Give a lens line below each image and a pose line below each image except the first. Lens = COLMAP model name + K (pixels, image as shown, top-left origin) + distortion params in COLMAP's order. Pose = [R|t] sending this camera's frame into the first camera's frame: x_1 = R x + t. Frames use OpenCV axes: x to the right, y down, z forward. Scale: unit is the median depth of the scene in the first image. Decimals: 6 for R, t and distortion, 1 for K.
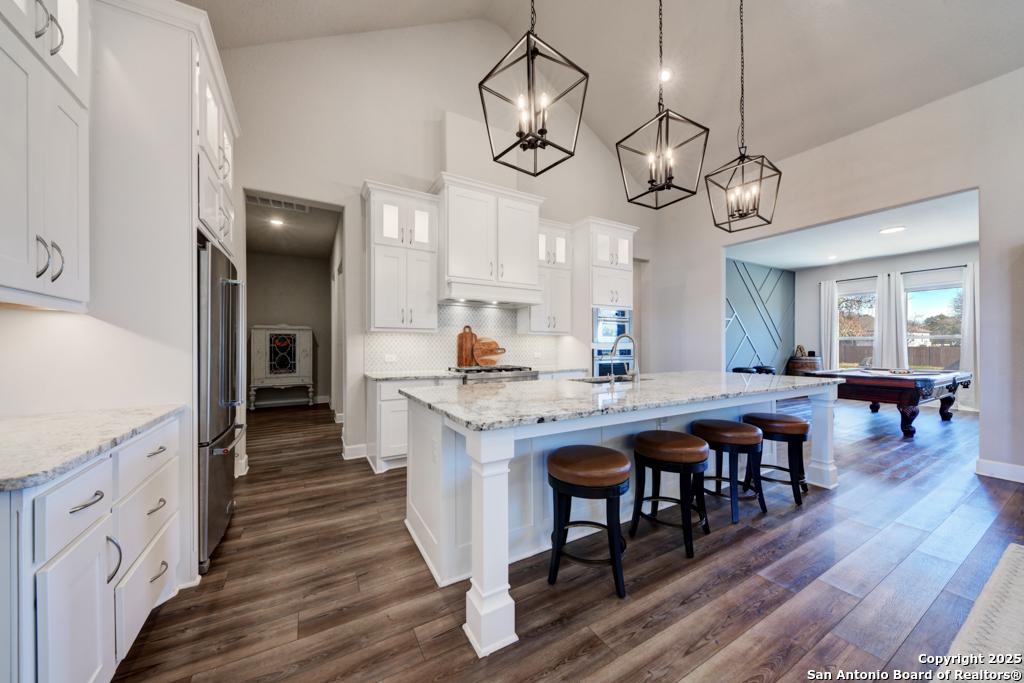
lens RADIAL K [[352.0, 0, 511.7], [0, 352.0, 349.8], [0, 0, 1]] dist [-0.000797, -0.001007]
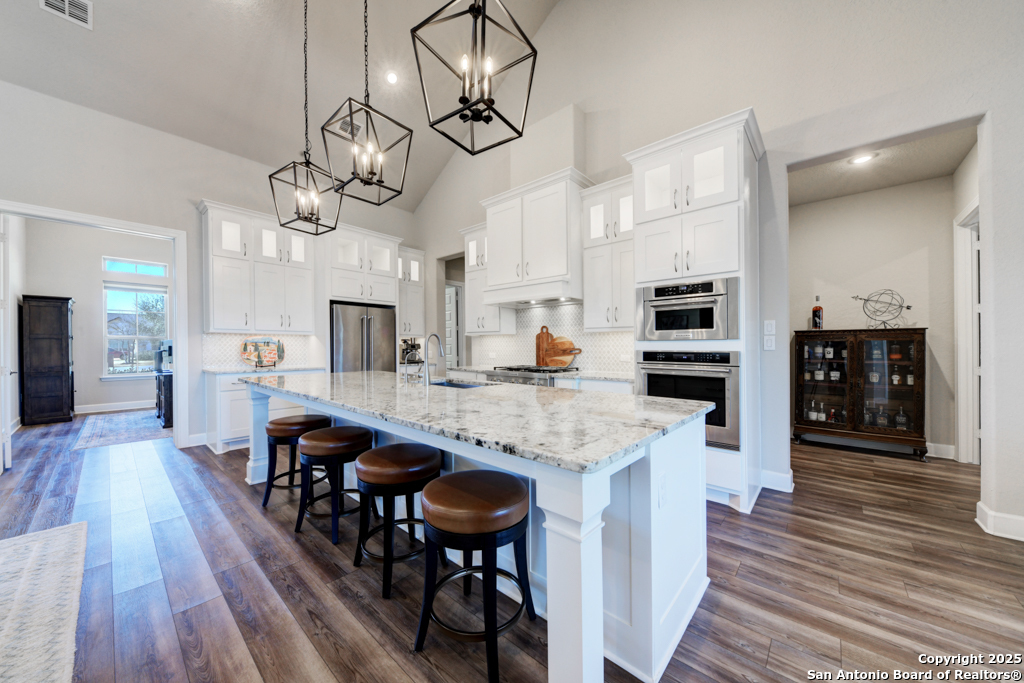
lens RADIAL K [[352.0, 0, 515.0], [0, 352.0, 341.6], [0, 0, 1]] dist [-0.000797, -0.001007]
pose [[0.334474, -0.007862, -0.942372, 0.795961], [-0.003289, 0.999949, -0.009510, -0.012987], [0.942399, 0.006280, 0.334431, 0.578861]]
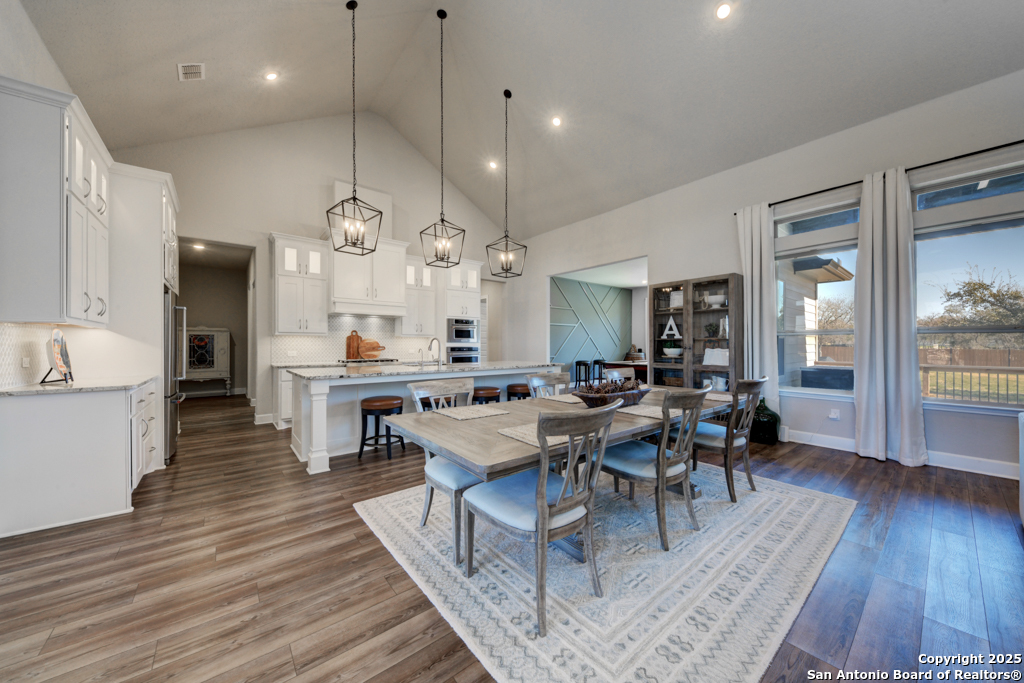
lens RADIAL K [[352.0, 0, 514.5], [0, 352.0, 346.9], [0, 0, 1]] dist [-0.000797, -0.001007]
pose [[0.986068, -0.001357, 0.166337, 0.268629], [0.002290, 0.999983, -0.005418, 0.006322], [-0.166327, 0.005723, 0.986054, -0.483219]]
